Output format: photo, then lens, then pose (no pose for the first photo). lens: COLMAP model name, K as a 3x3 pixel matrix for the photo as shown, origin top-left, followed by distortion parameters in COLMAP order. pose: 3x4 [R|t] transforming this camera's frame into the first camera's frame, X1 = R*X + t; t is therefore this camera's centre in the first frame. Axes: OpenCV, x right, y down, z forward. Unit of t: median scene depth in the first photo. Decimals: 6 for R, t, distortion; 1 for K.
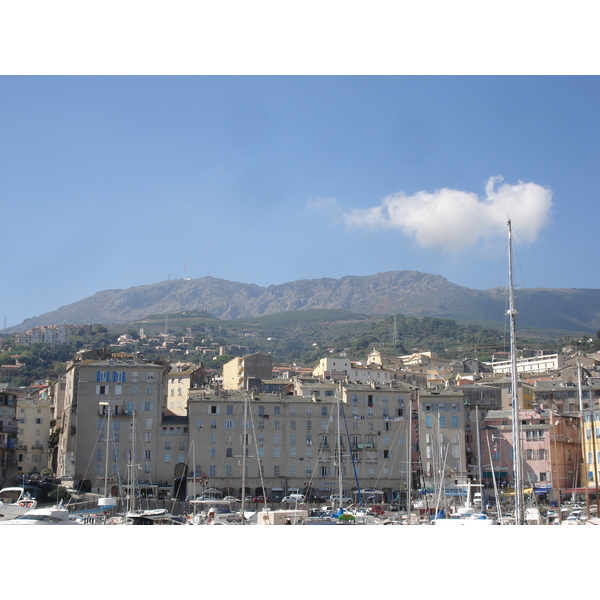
lens RADIAL K [[1017.9, 0, 298.6], [0, 1017.9, 301.3], [0, 0, 1]] dist [0.069762, 0.000000]
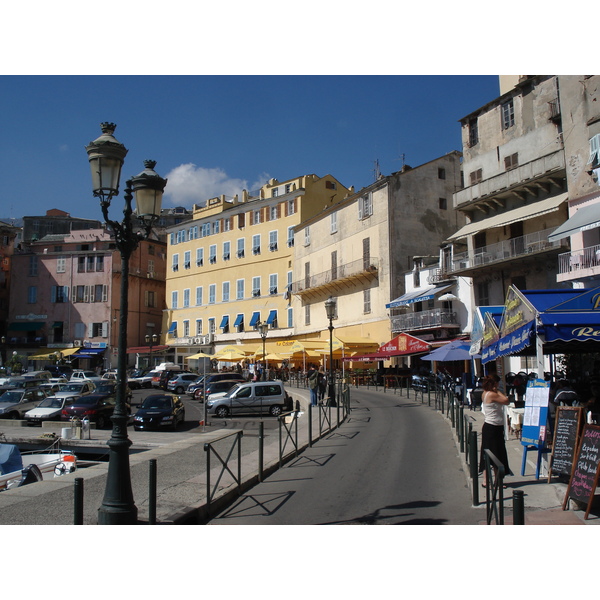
lens RADIAL K [[671.9, 0, 301.1], [0, 671.9, 301.2], [0, 0, 1]] dist [-0.095676, 0.000000]
pose [[0.956678, 0.032144, 0.289367, 0.235583], [-0.054915, 0.995969, 0.070921, 0.117951], [-0.285921, -0.083739, 0.954587, 0.580599]]
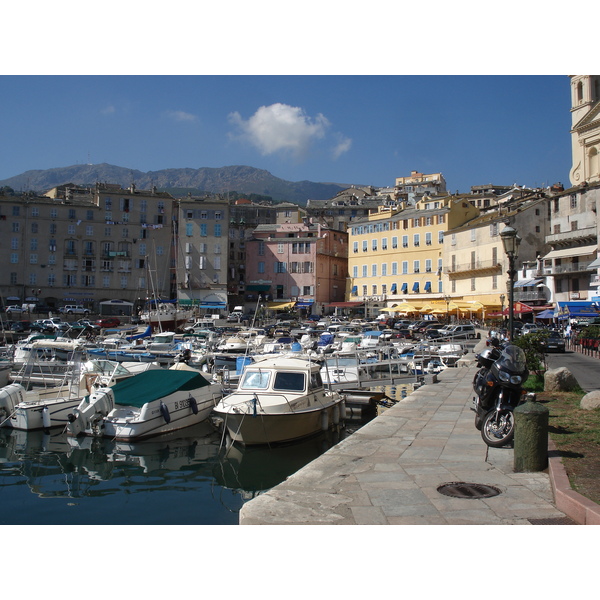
lens RADIAL K [[671.9, 0, 299.5], [0, 671.9, 299.7], [0, 0, 1]] dist [-0.095676, 0.000000]
pose [[0.981692, 0.019405, 0.189487, 0.112335], [-0.049908, 0.986246, 0.157567, 0.080544], [-0.183823, -0.164139, 0.969158, 0.389549]]
